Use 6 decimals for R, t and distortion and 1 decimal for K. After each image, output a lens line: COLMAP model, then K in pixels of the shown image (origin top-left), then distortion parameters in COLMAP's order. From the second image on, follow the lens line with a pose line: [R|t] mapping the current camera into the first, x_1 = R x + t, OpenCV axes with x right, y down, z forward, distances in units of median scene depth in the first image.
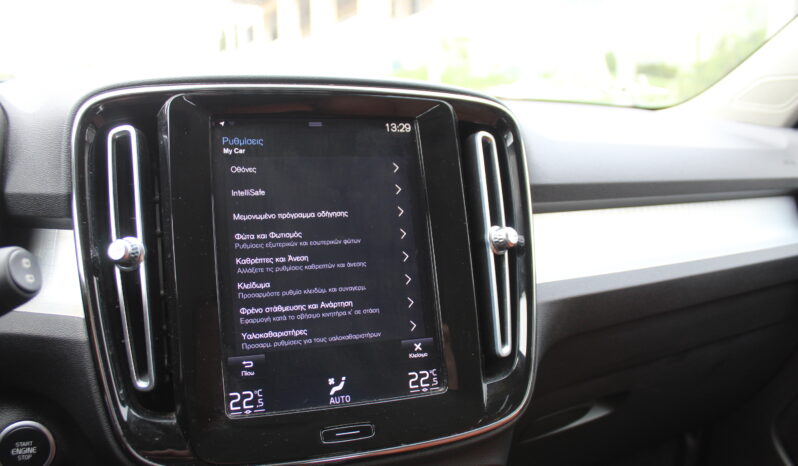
lens RADIAL K [[693.9, 0, 401.4], [0, 693.9, 230.8], [0, 0, 1]] dist [-0.120793, 0.082157]
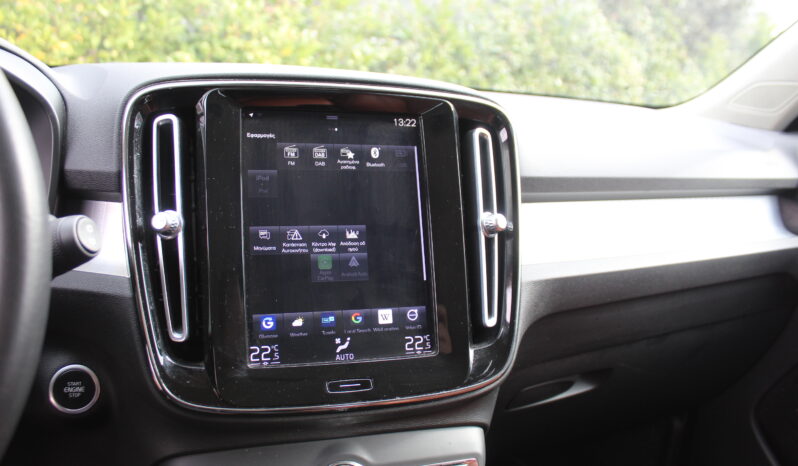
lens RADIAL K [[693.9, 0, 398.4], [0, 693.9, 230.3], [0, 0, 1]] dist [-0.120793, 0.082157]
pose [[0.998960, 0.036725, -0.027009, 0.024584], [-0.036125, 0.999097, 0.022364, 0.002892], [0.027806, -0.021365, 0.999385, -0.154792]]
